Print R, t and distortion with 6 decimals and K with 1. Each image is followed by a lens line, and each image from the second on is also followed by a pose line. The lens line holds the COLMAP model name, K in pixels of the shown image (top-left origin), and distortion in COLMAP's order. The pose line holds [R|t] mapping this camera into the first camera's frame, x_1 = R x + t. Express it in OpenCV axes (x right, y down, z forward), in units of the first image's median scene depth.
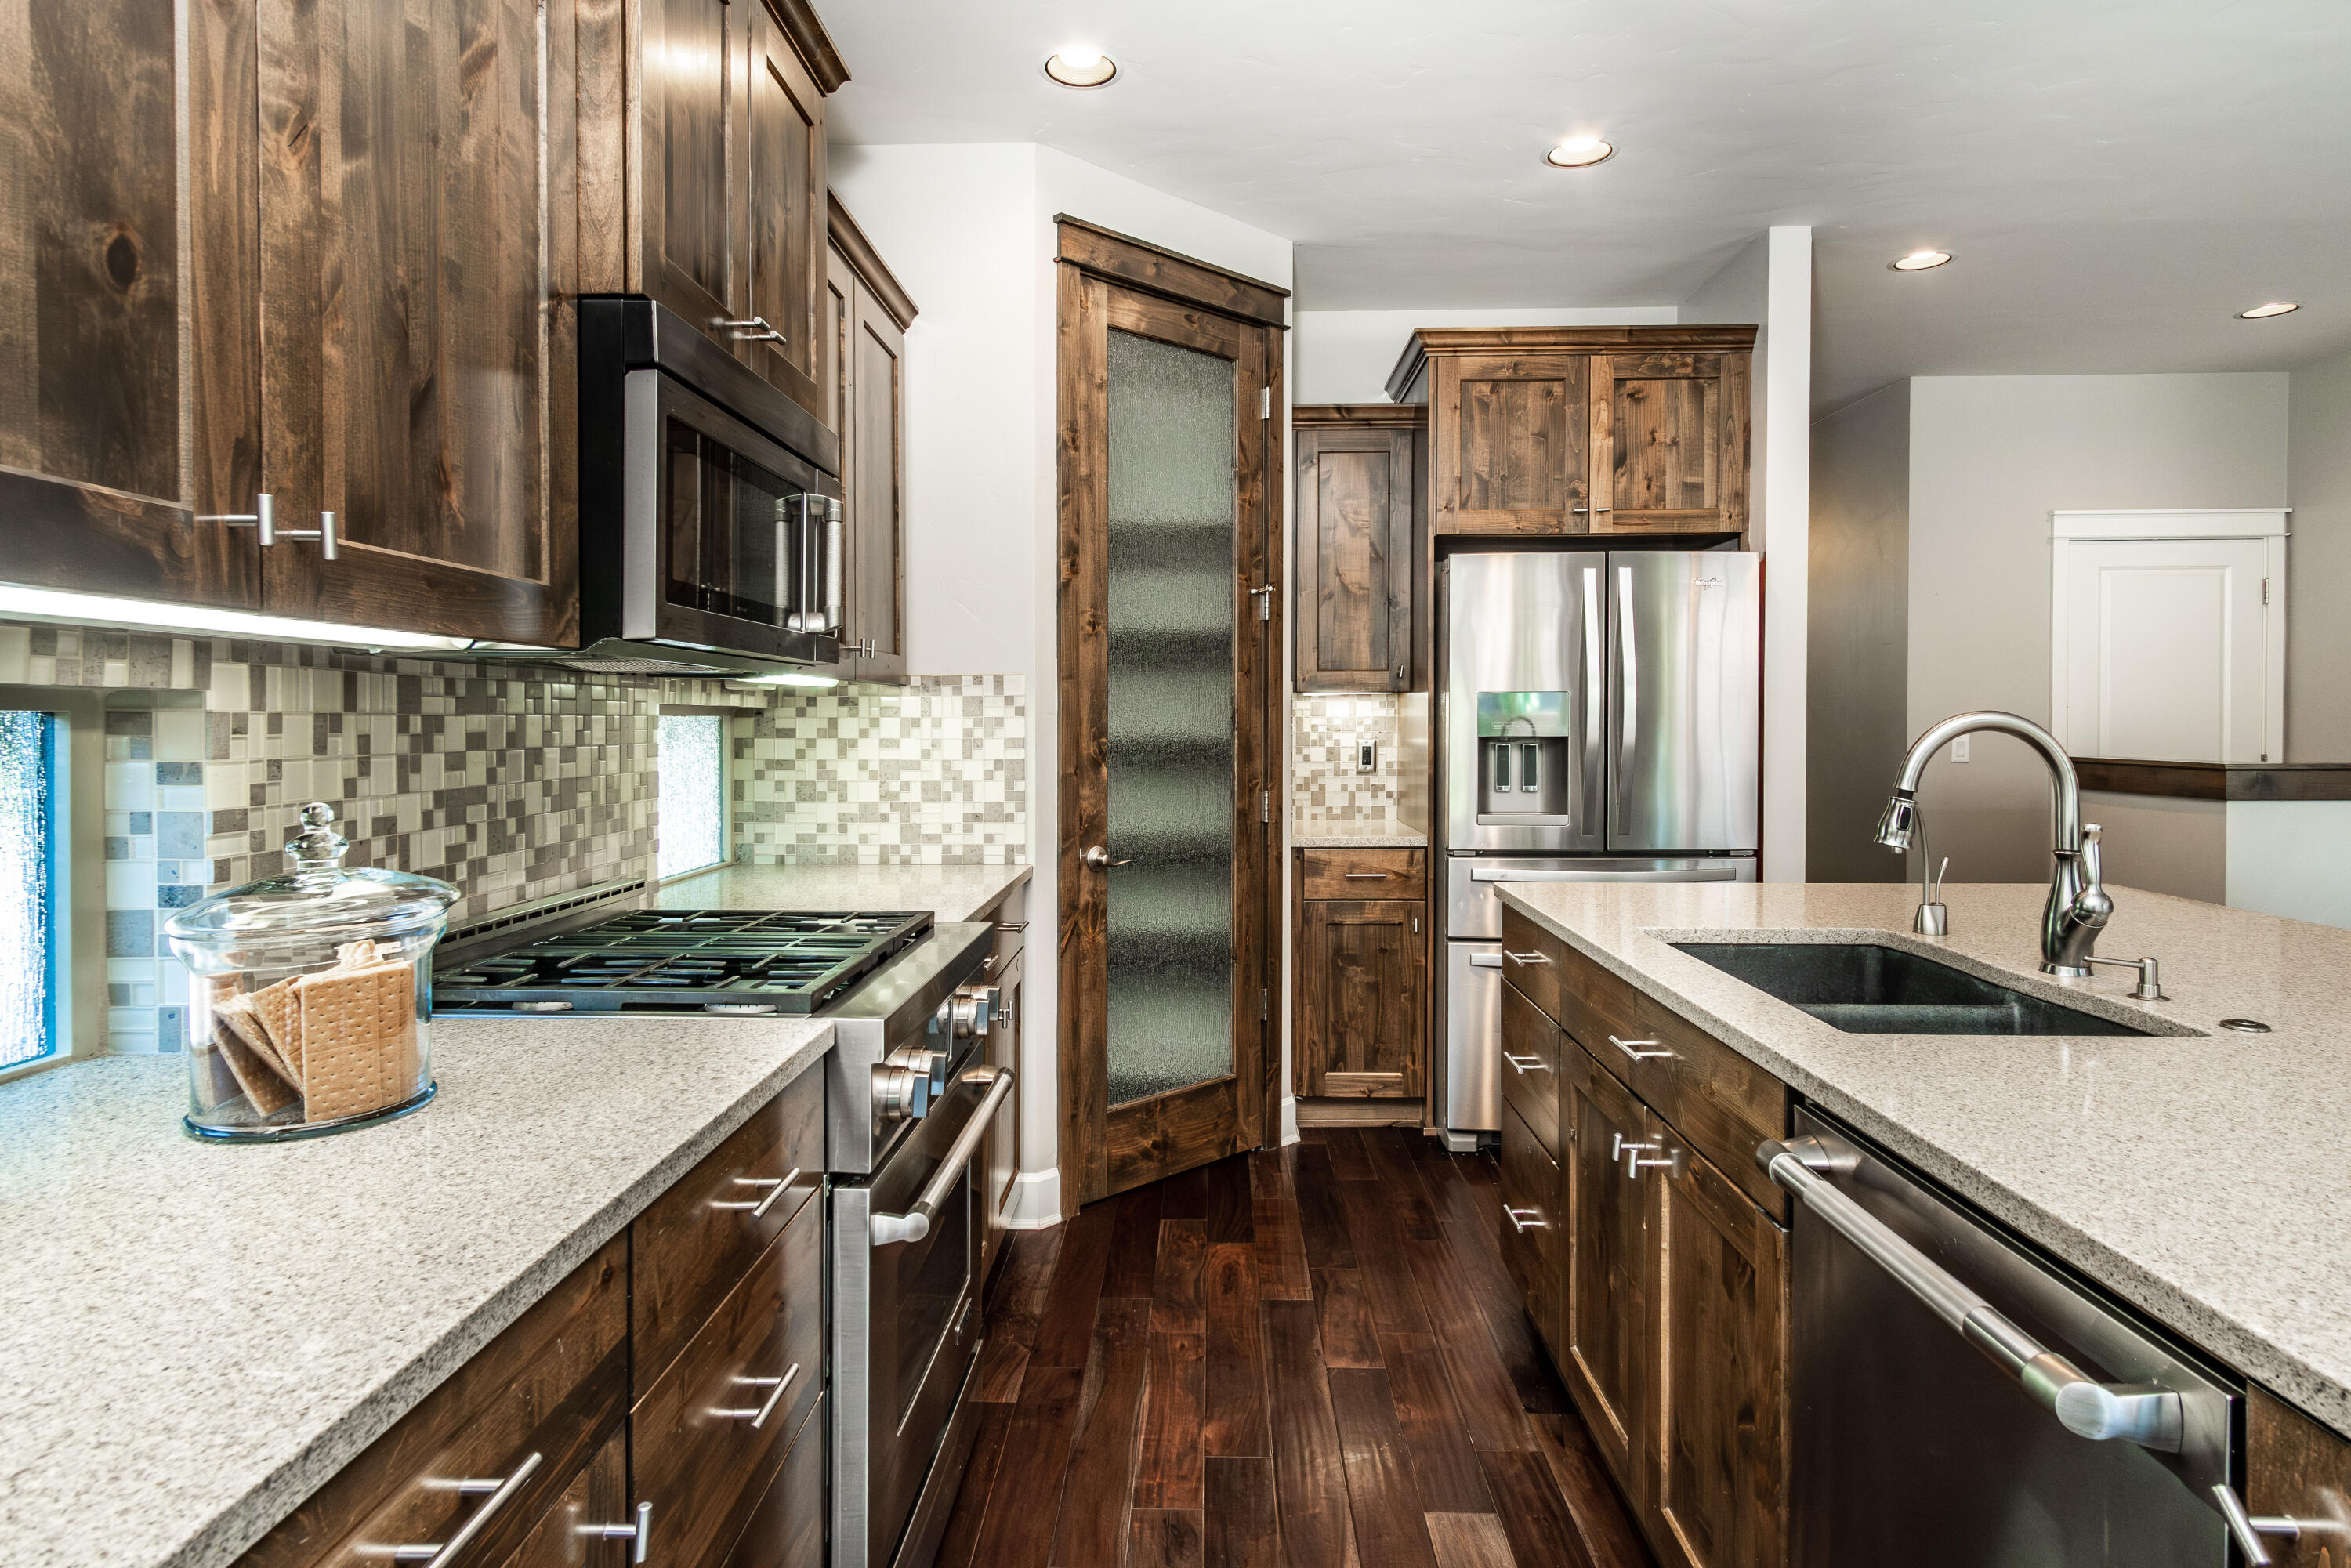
lens RADIAL K [[1279.6, 0, 1177.0], [0, 1279.6, 733.6], [0, 0, 1]] dist [0.000921, -0.000264]
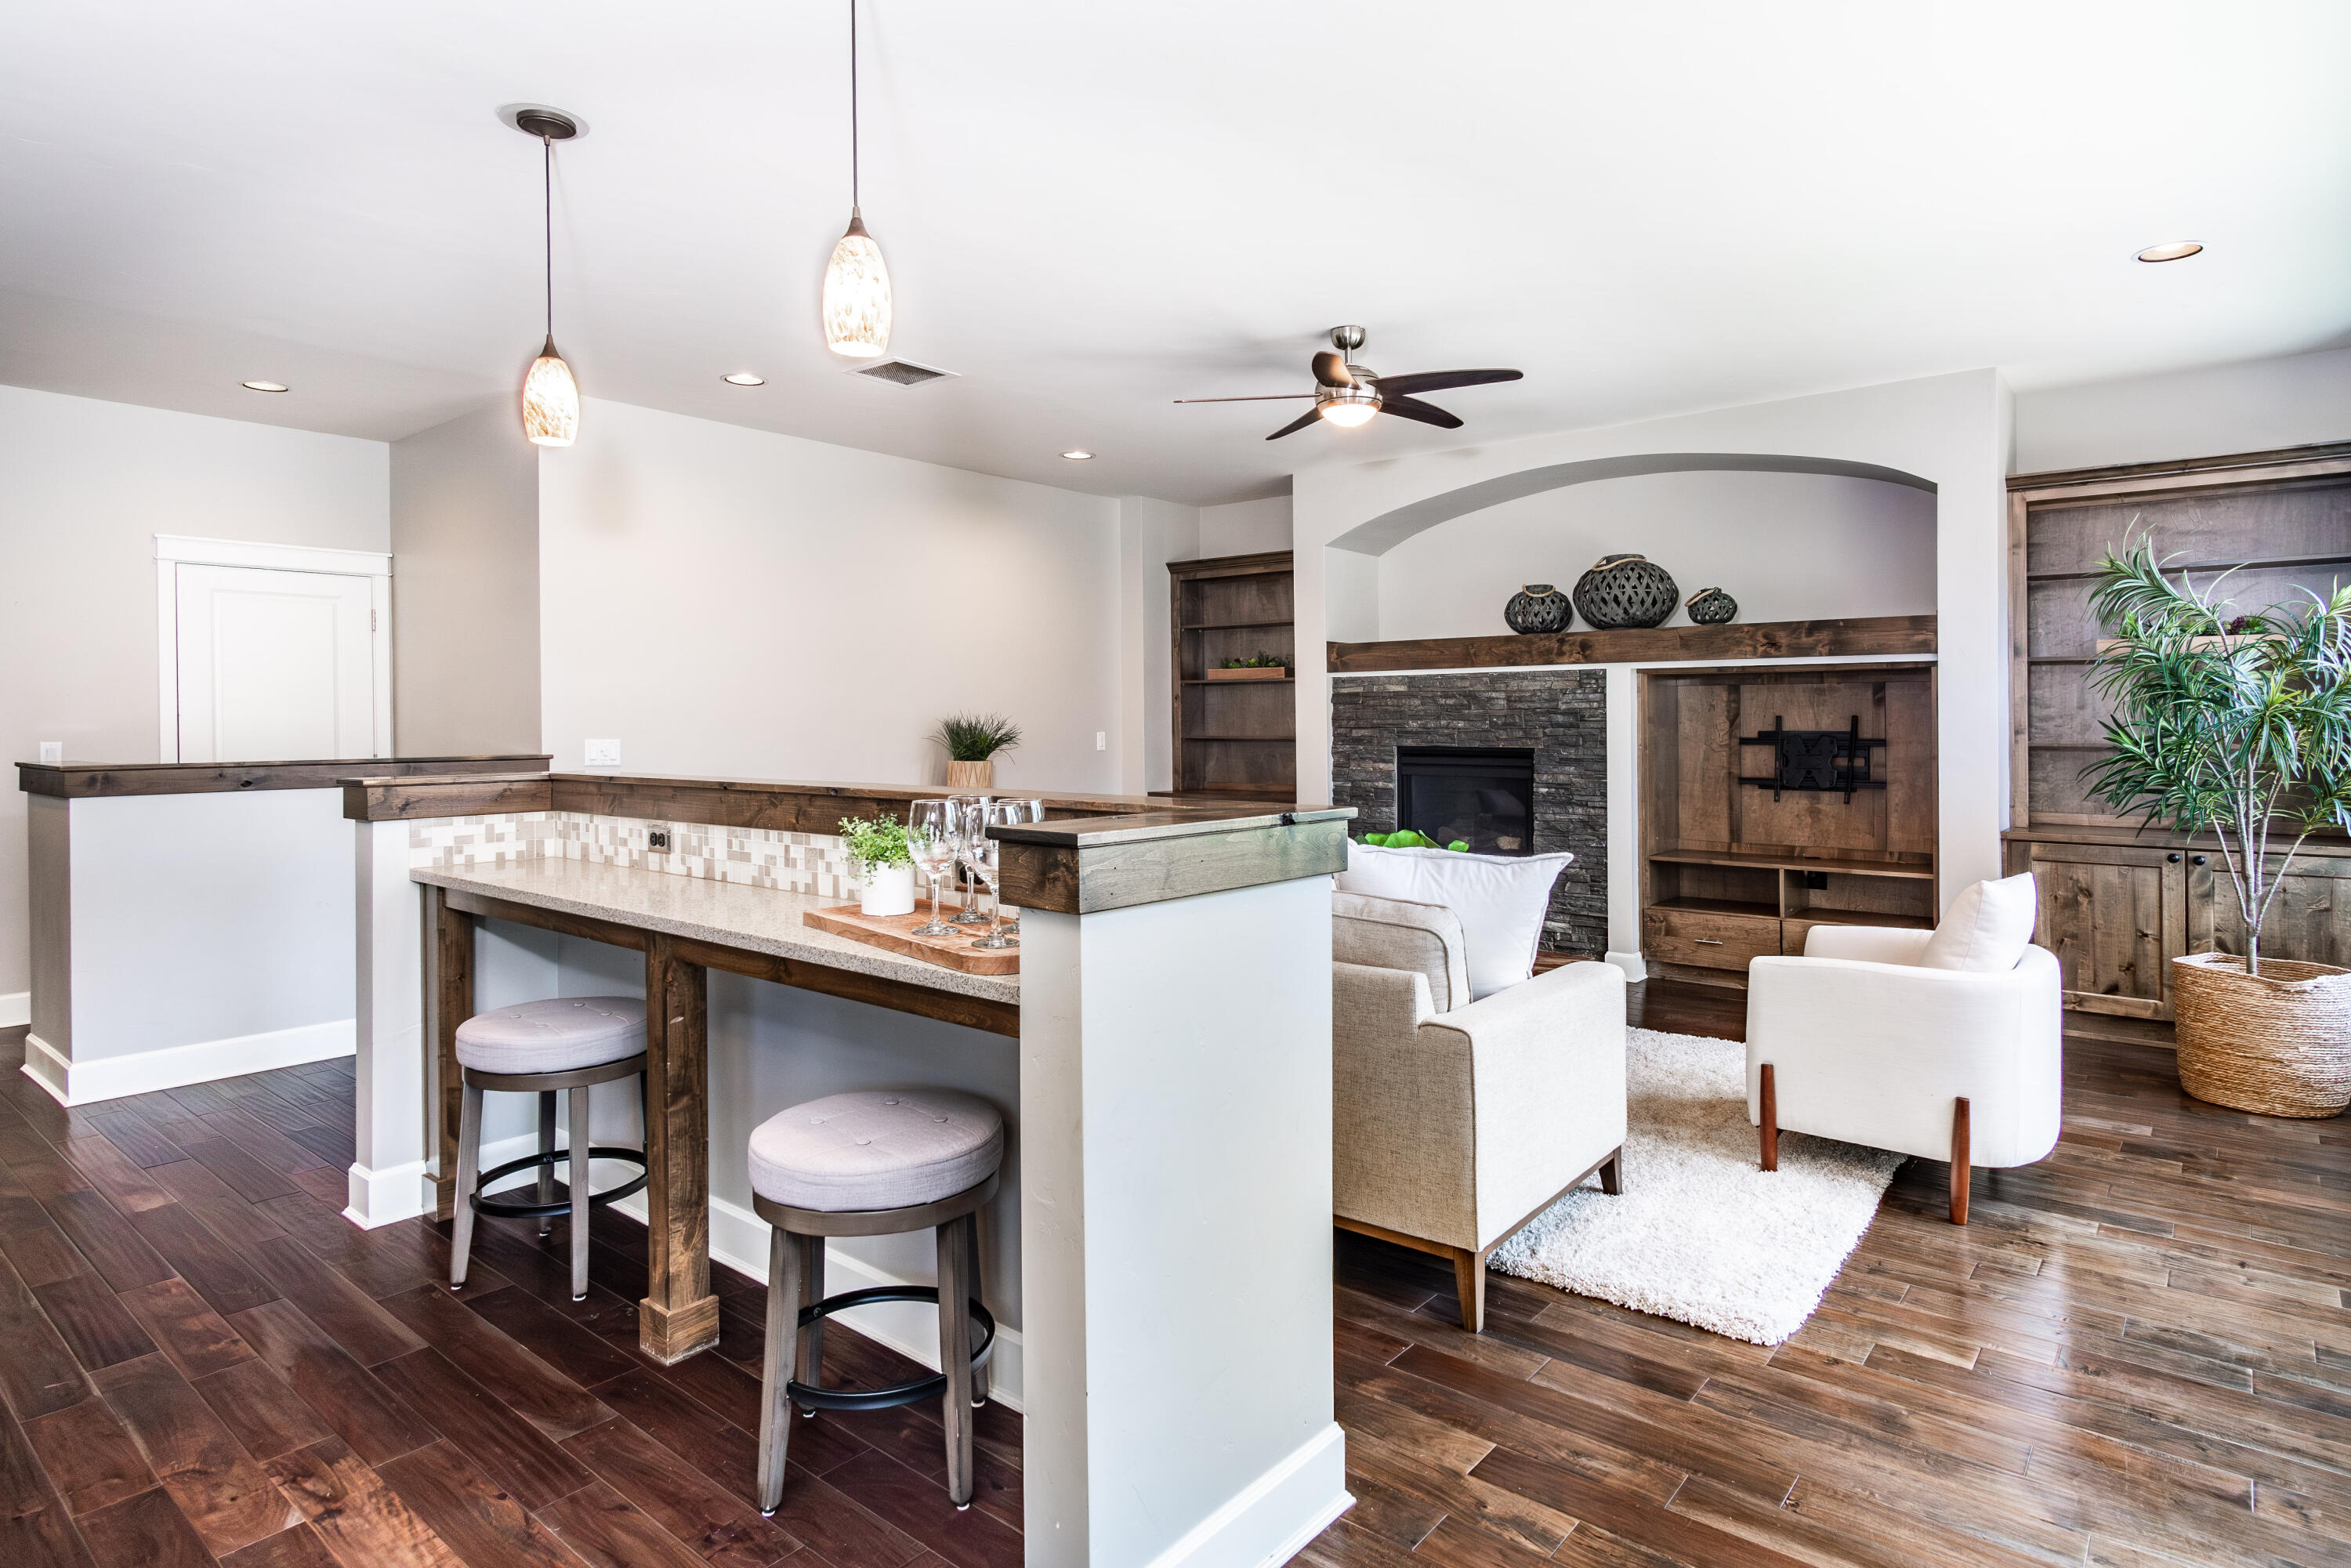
lens RADIAL K [[1270.8, 0, 1176.6], [0, 1270.8, 716.0], [0, 0, 1]] dist [0.004854, 0.001429]
pose [[0.616774, 0.001473, 0.787139, 0.525243], [0.012210, 0.999860, -0.011439, 0.003911], [-0.787045, 0.016667, 0.616670, -0.481461]]
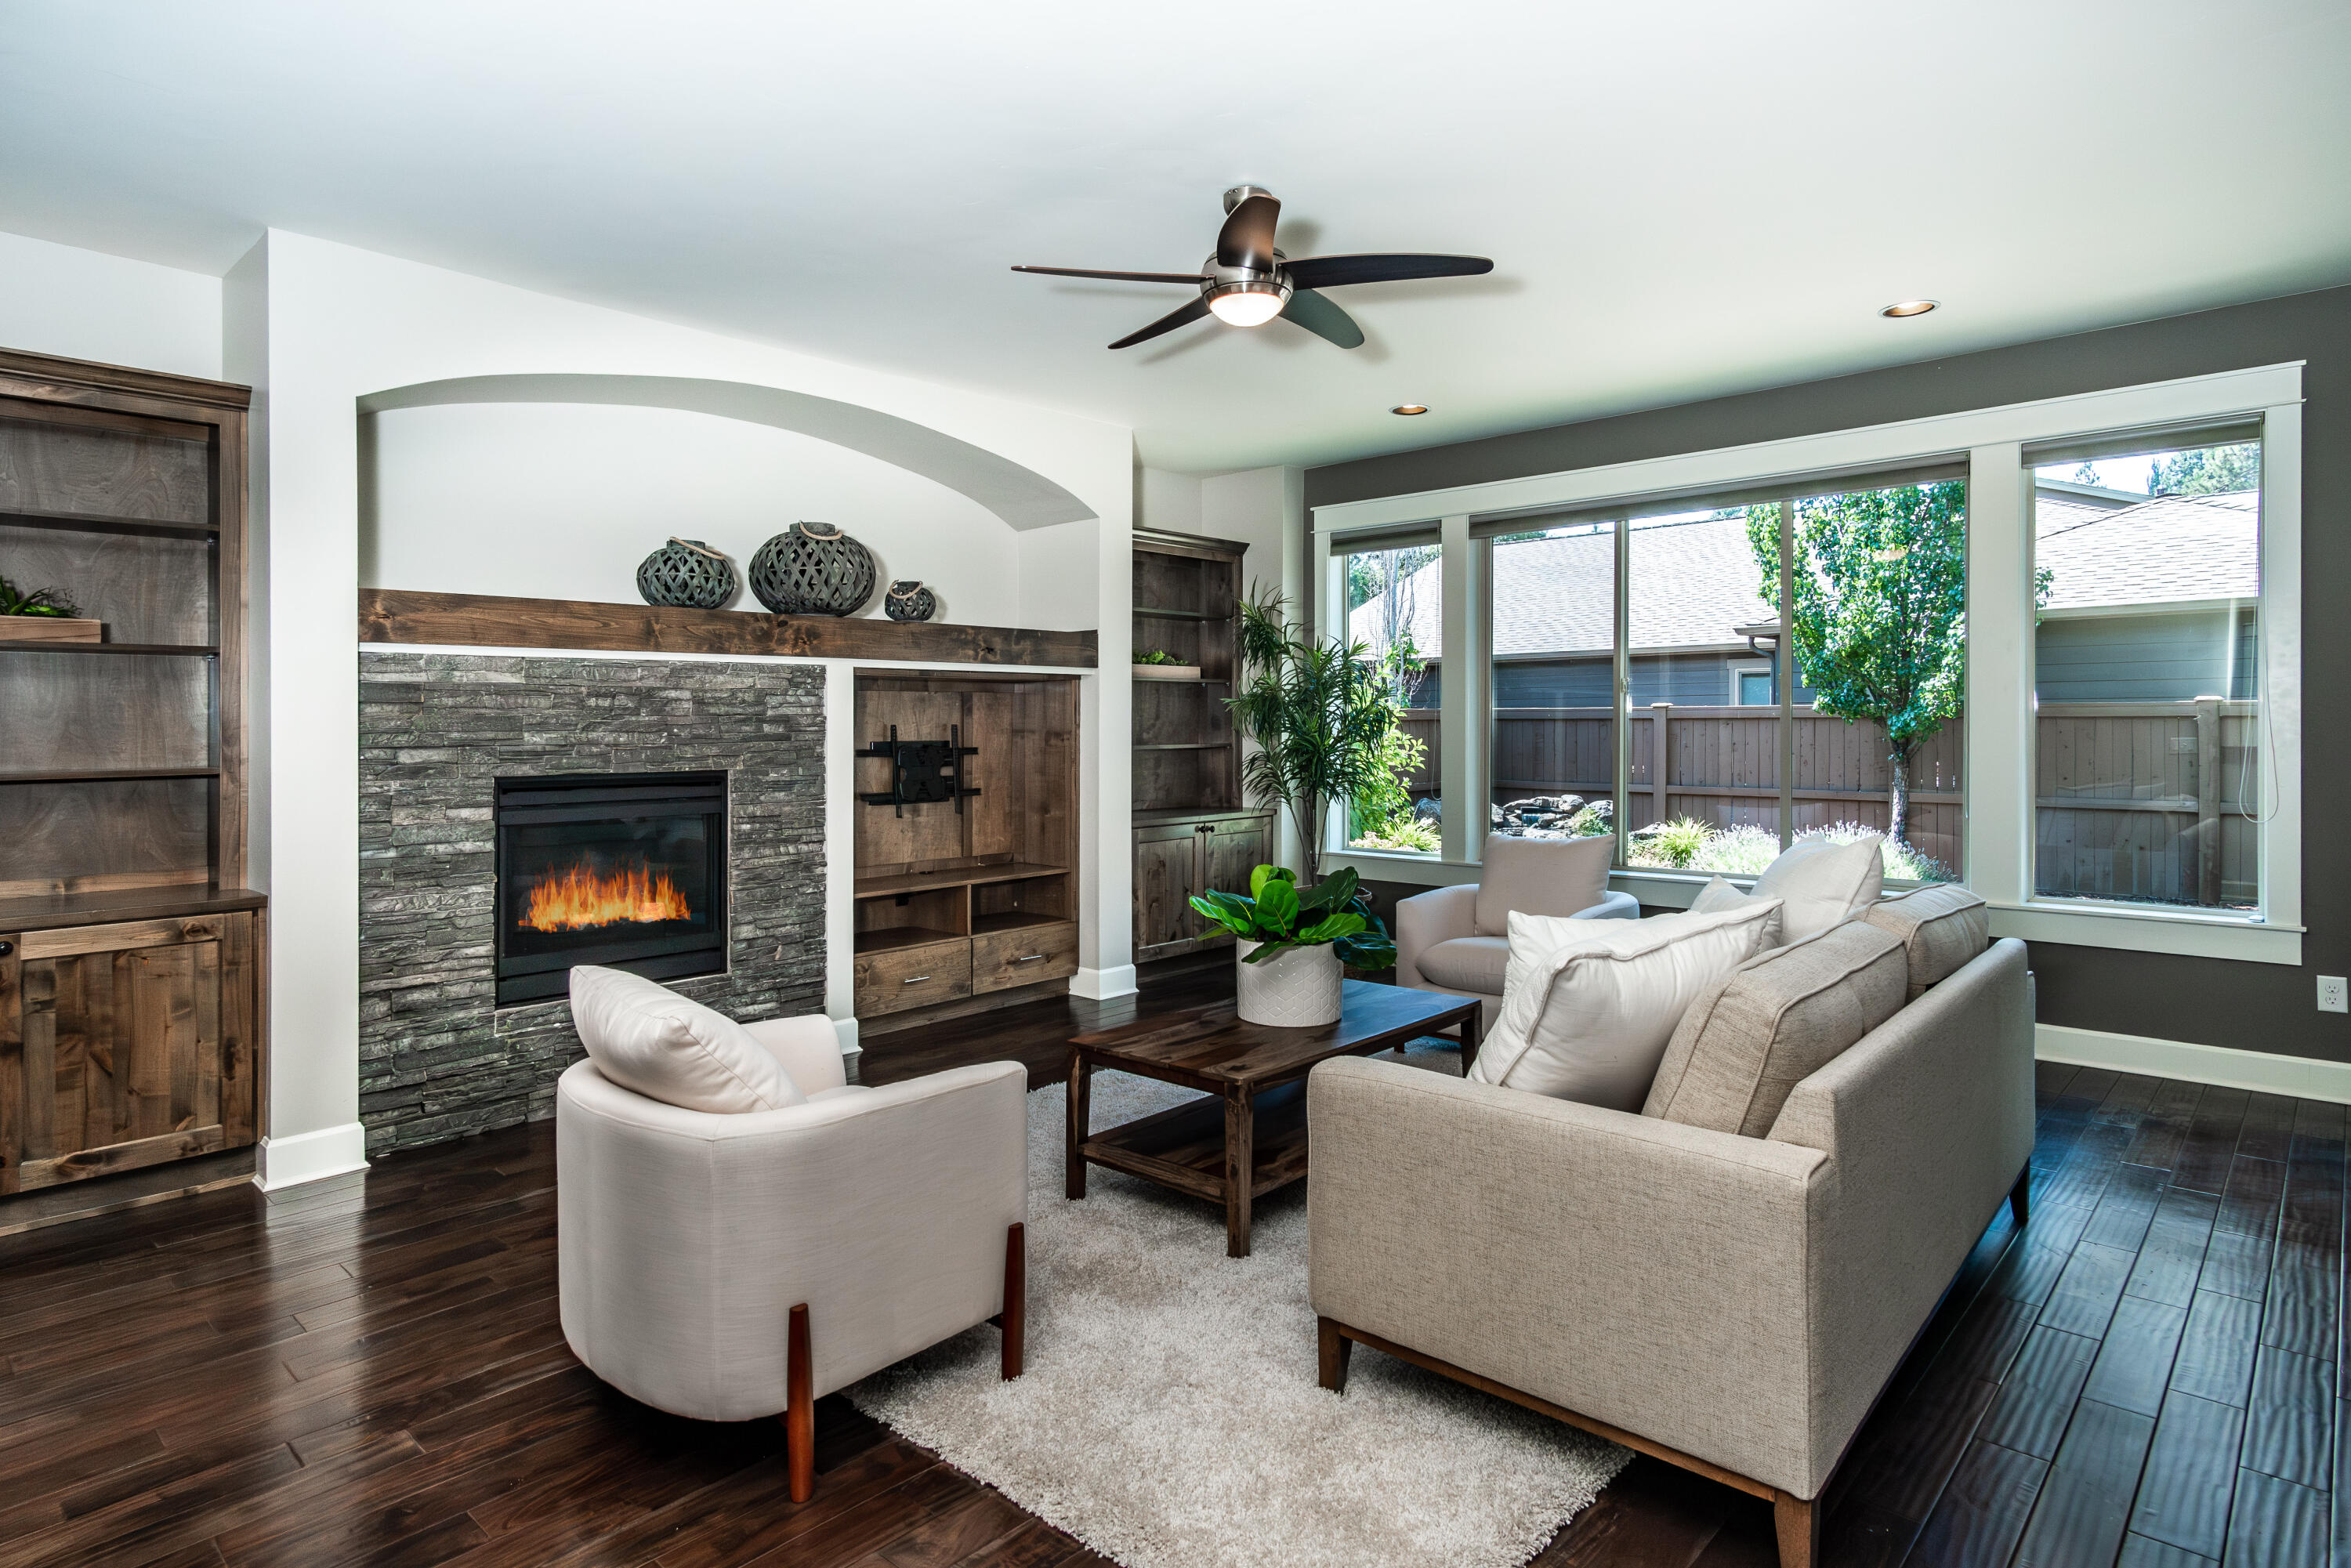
lens RADIAL K [[1270.8, 0, 1176.6], [0, 1270.8, 716.0], [0, 0, 1]] dist [0.004854, 0.001429]
pose [[-0.751923, 0.012711, 0.659129, 1.039829], [0.018291, 0.999831, 0.001585, -0.012749], [-0.658998, 0.013248, -0.752028, 0.850359]]
